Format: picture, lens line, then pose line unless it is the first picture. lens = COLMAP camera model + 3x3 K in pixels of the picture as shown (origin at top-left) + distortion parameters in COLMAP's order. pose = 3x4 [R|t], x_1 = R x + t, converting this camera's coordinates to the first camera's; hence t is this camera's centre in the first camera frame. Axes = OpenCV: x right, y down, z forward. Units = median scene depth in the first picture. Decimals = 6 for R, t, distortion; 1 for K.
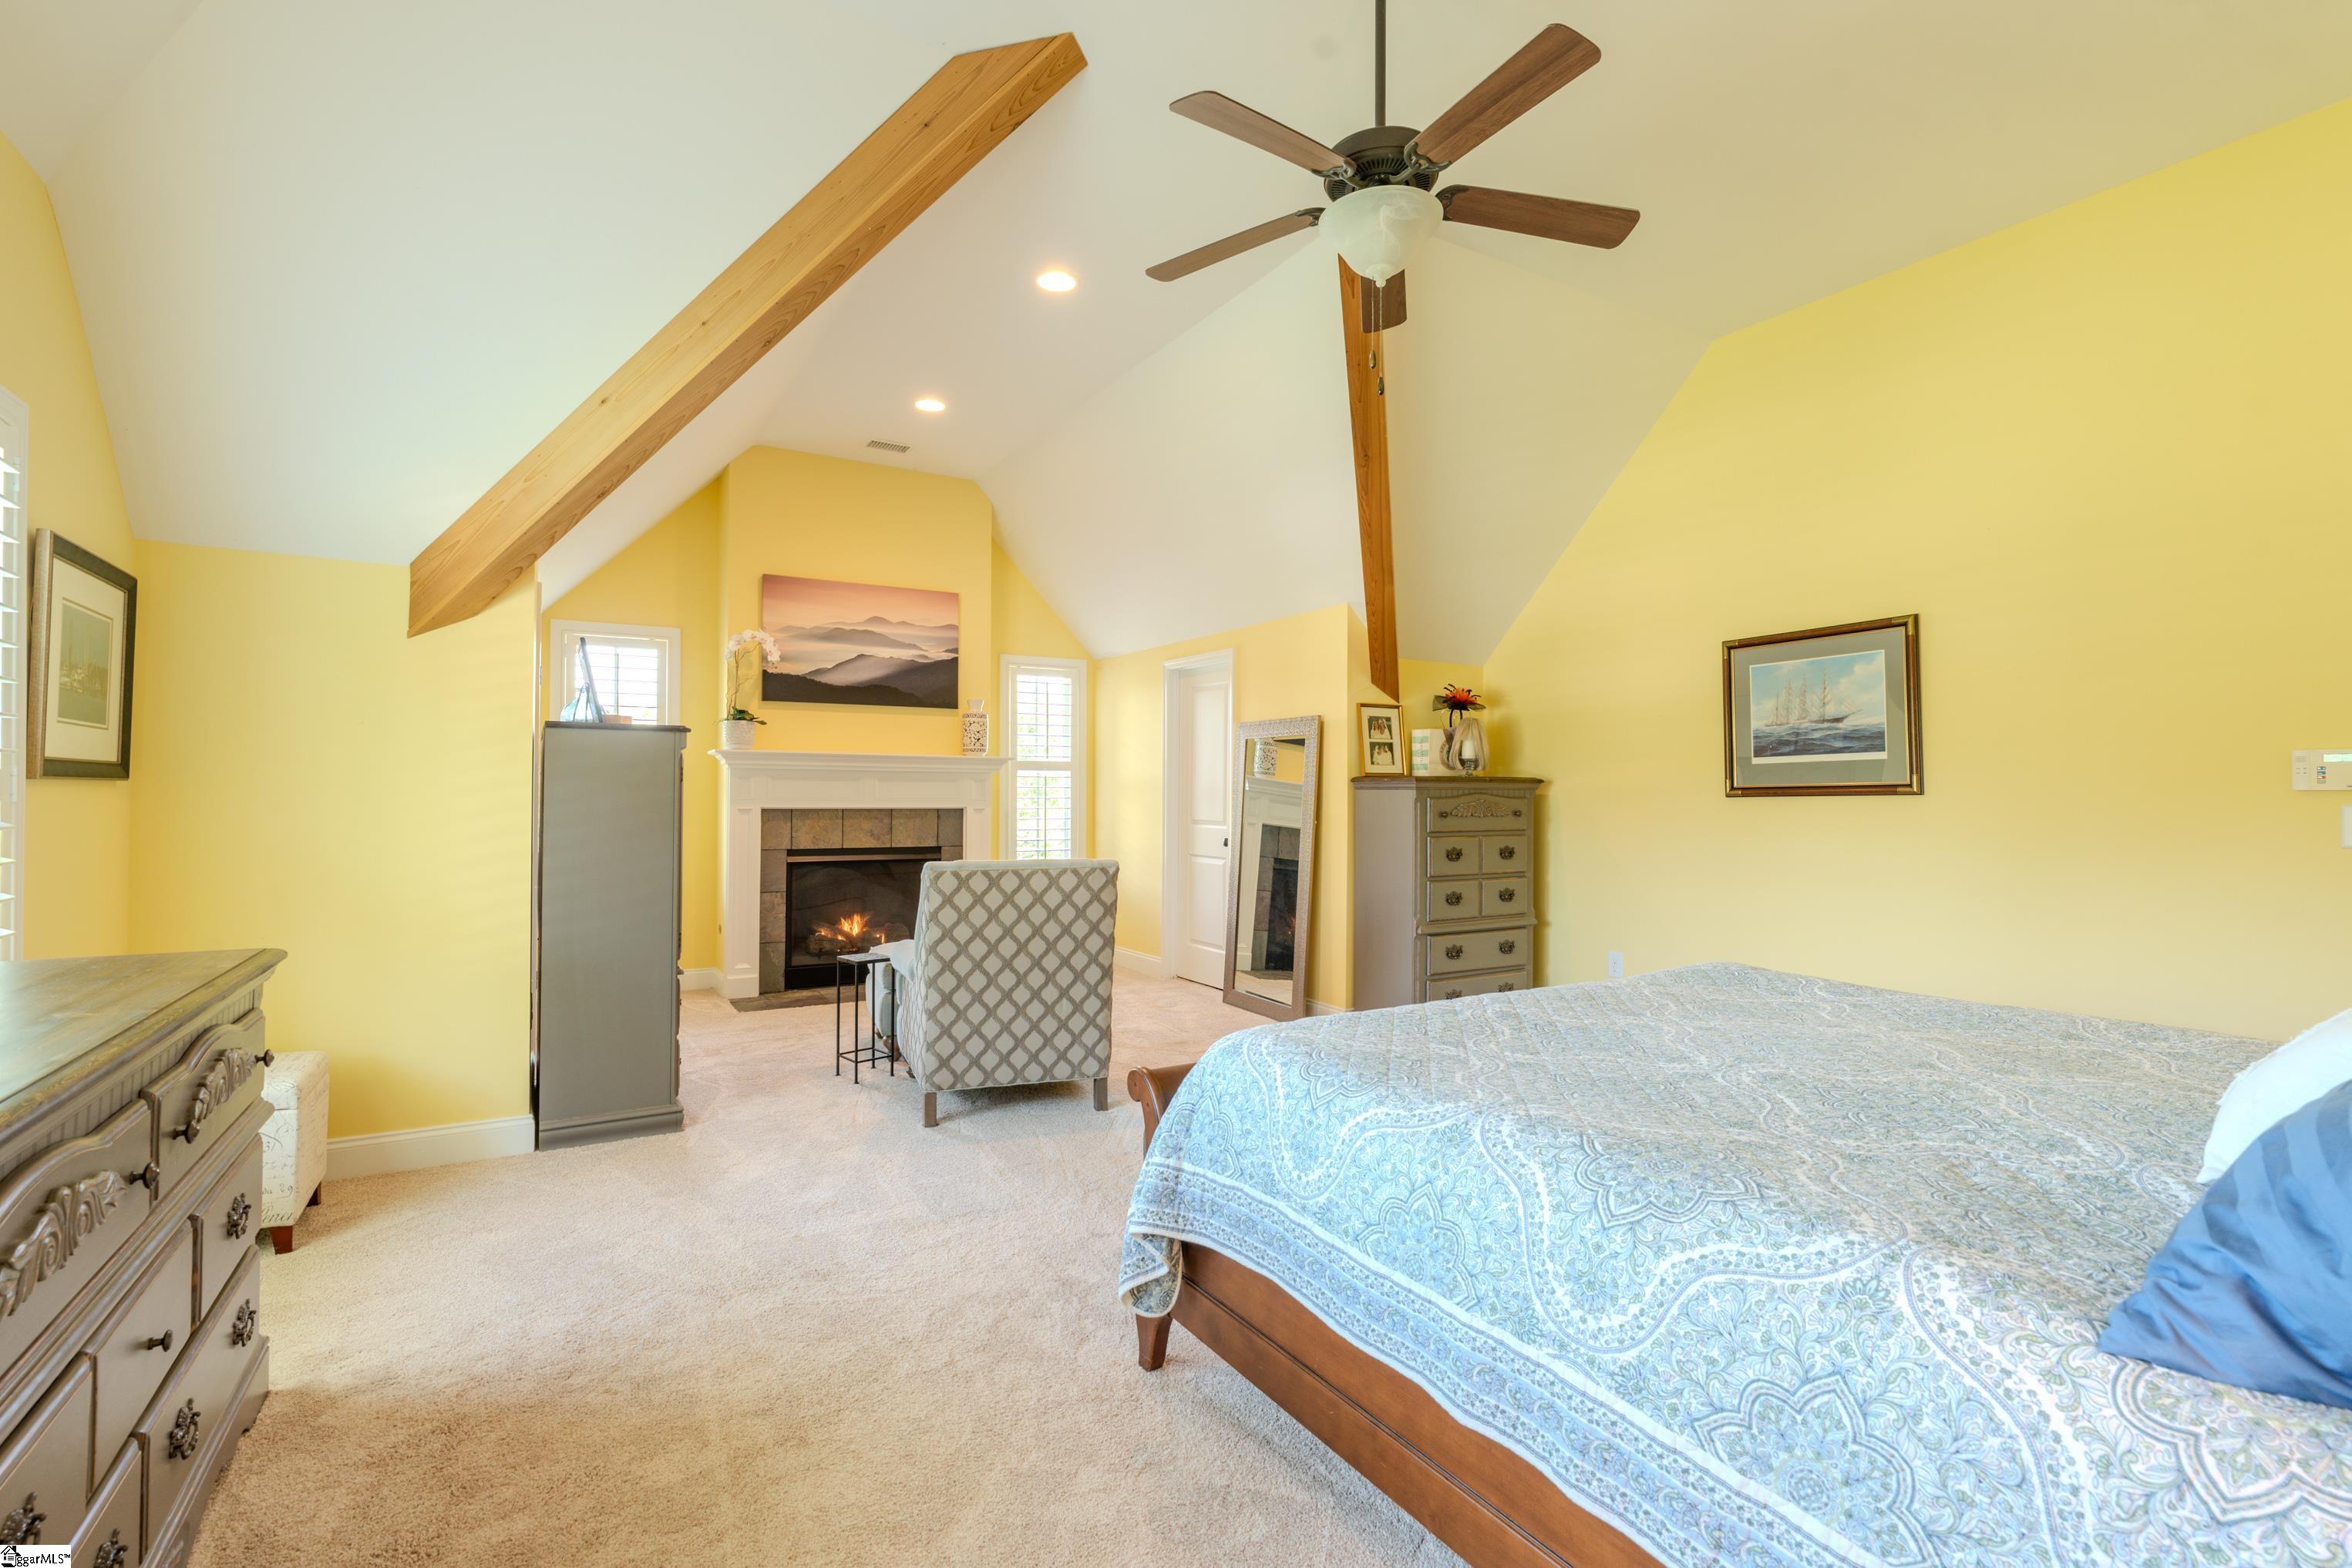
lens RADIAL K [[1041.5, 0, 1181.0], [0, 1041.5, 776.3], [0, 0, 1]] dist [-0.004823, 0.000463]
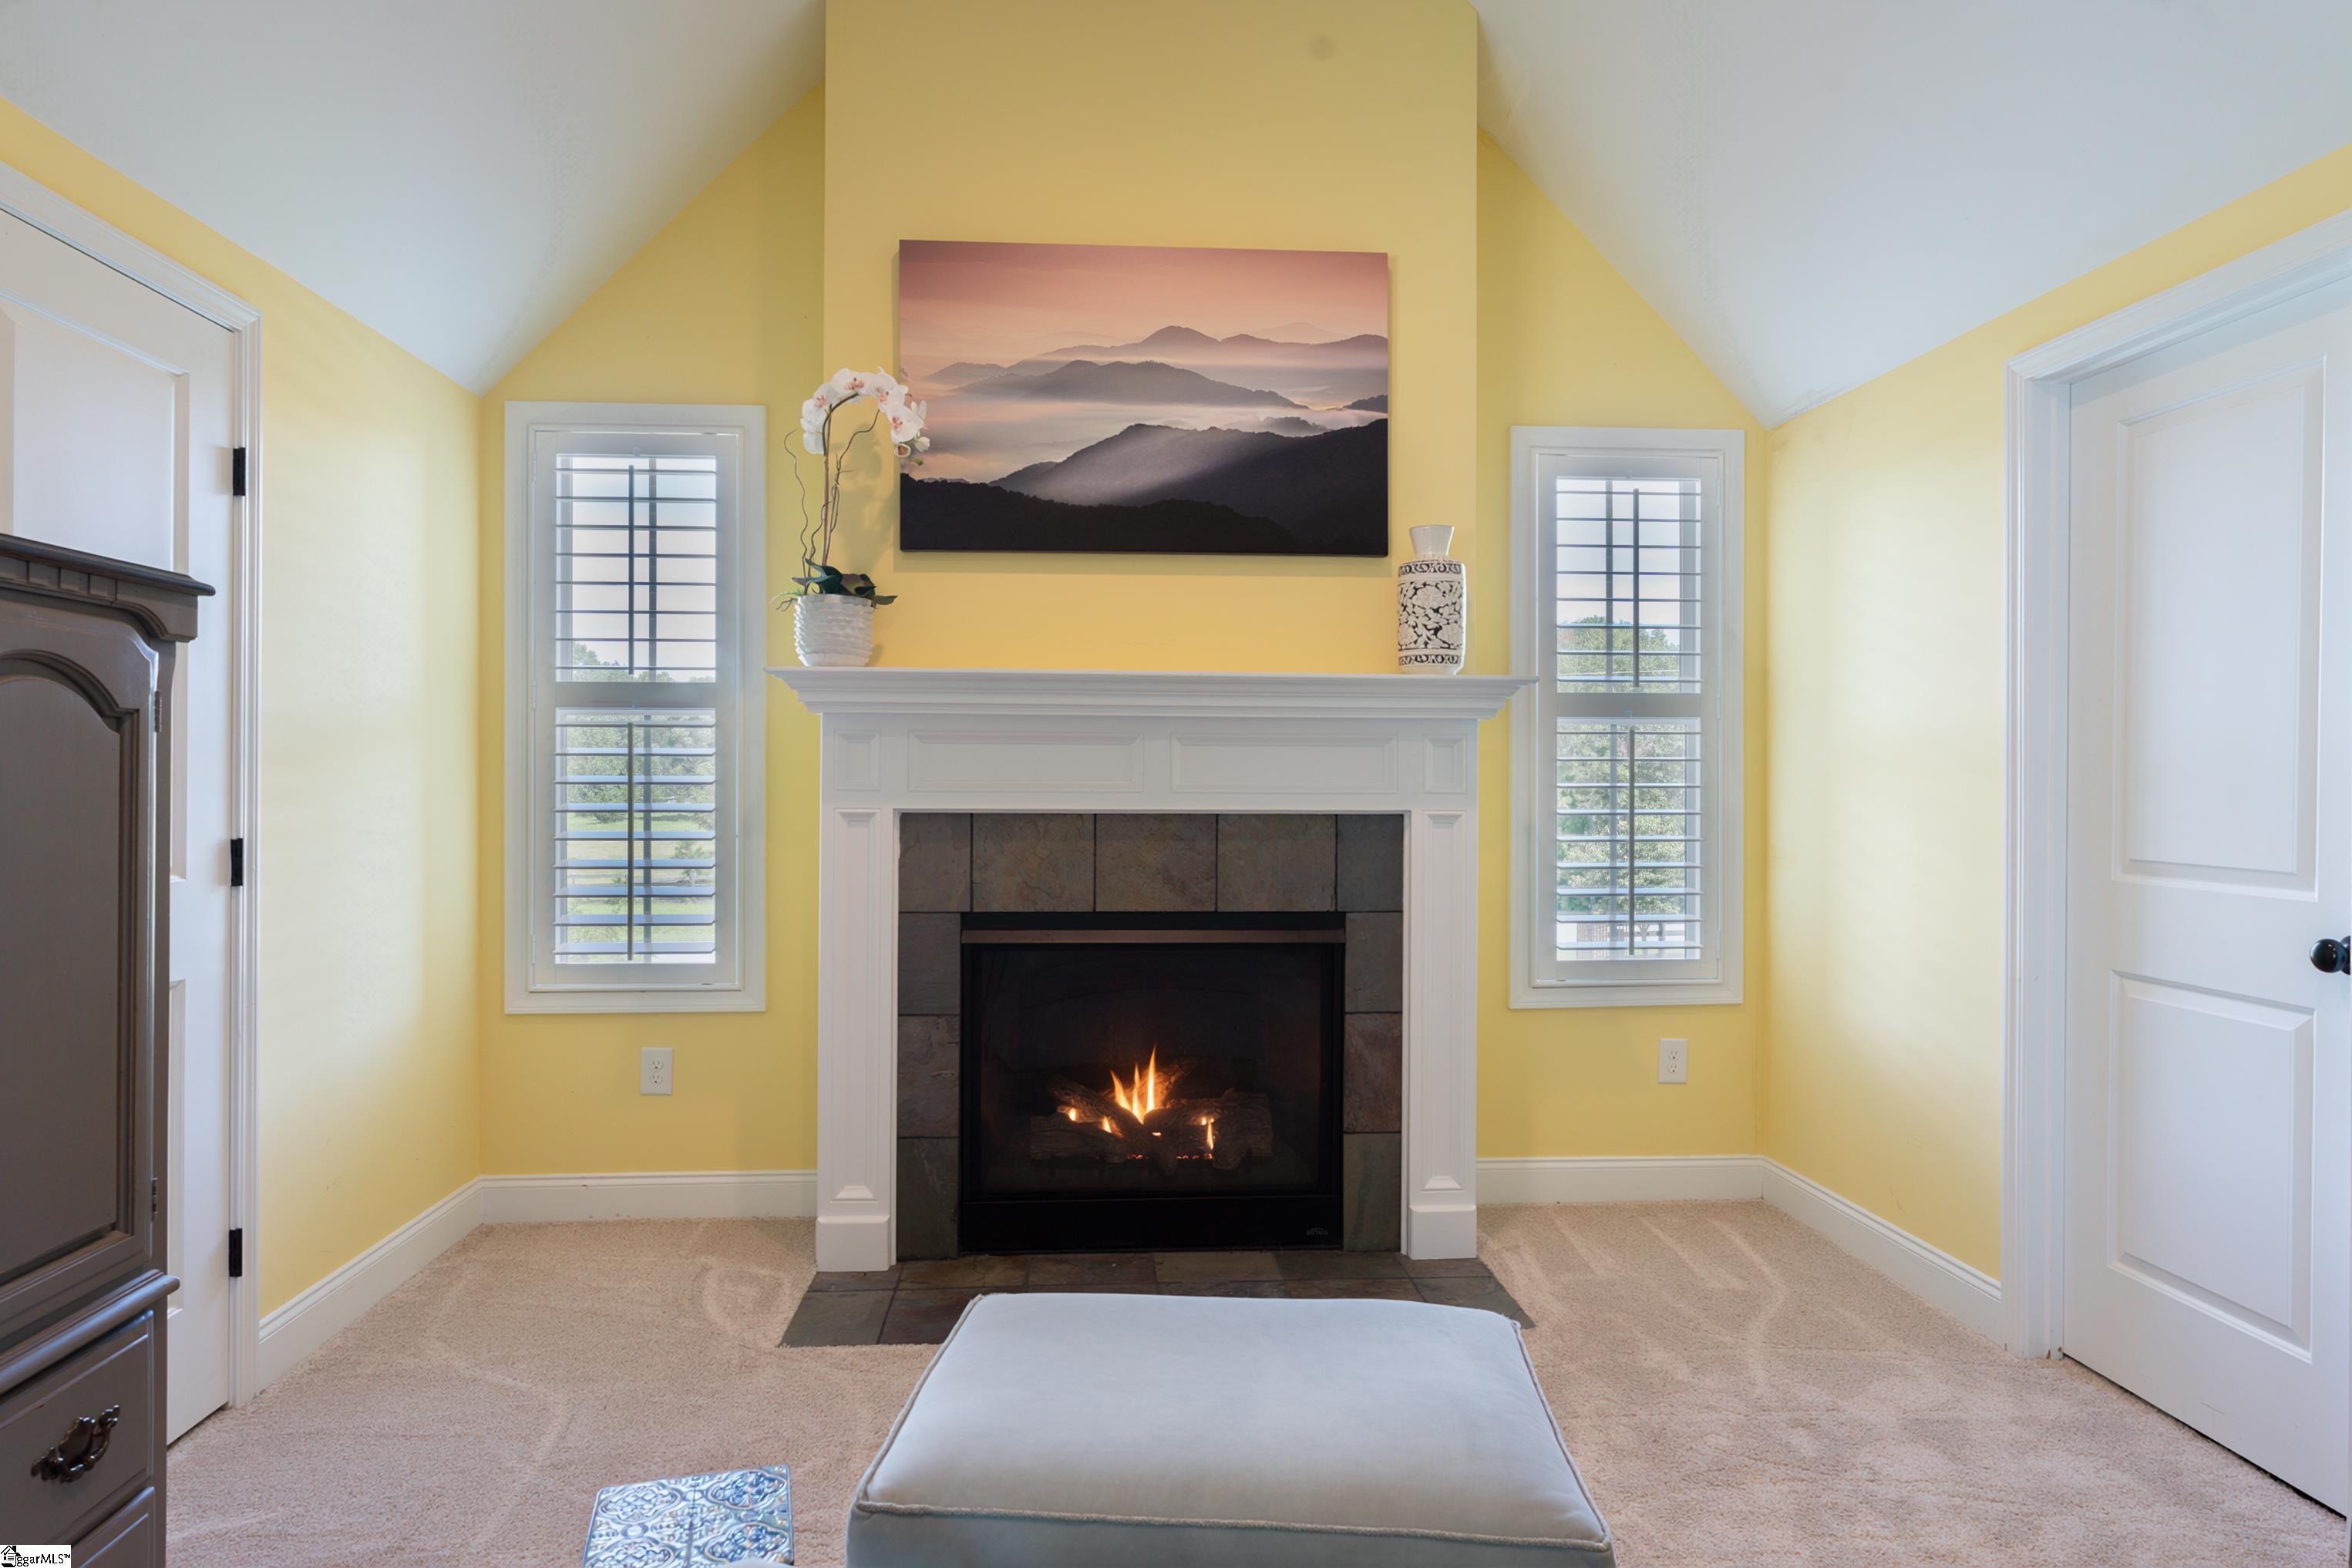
lens RADIAL K [[1357.6, 0, 1174.1], [0, 1357.6, 783.7], [0, 0, 1]] dist [-0.004521, -0.000002]
pose [[0.887642, -0.003031, -0.460523, -0.057045], [0.007819, 0.999933, 0.008490, 0.015419], [0.460467, -0.011137, 0.887607, 0.548124]]
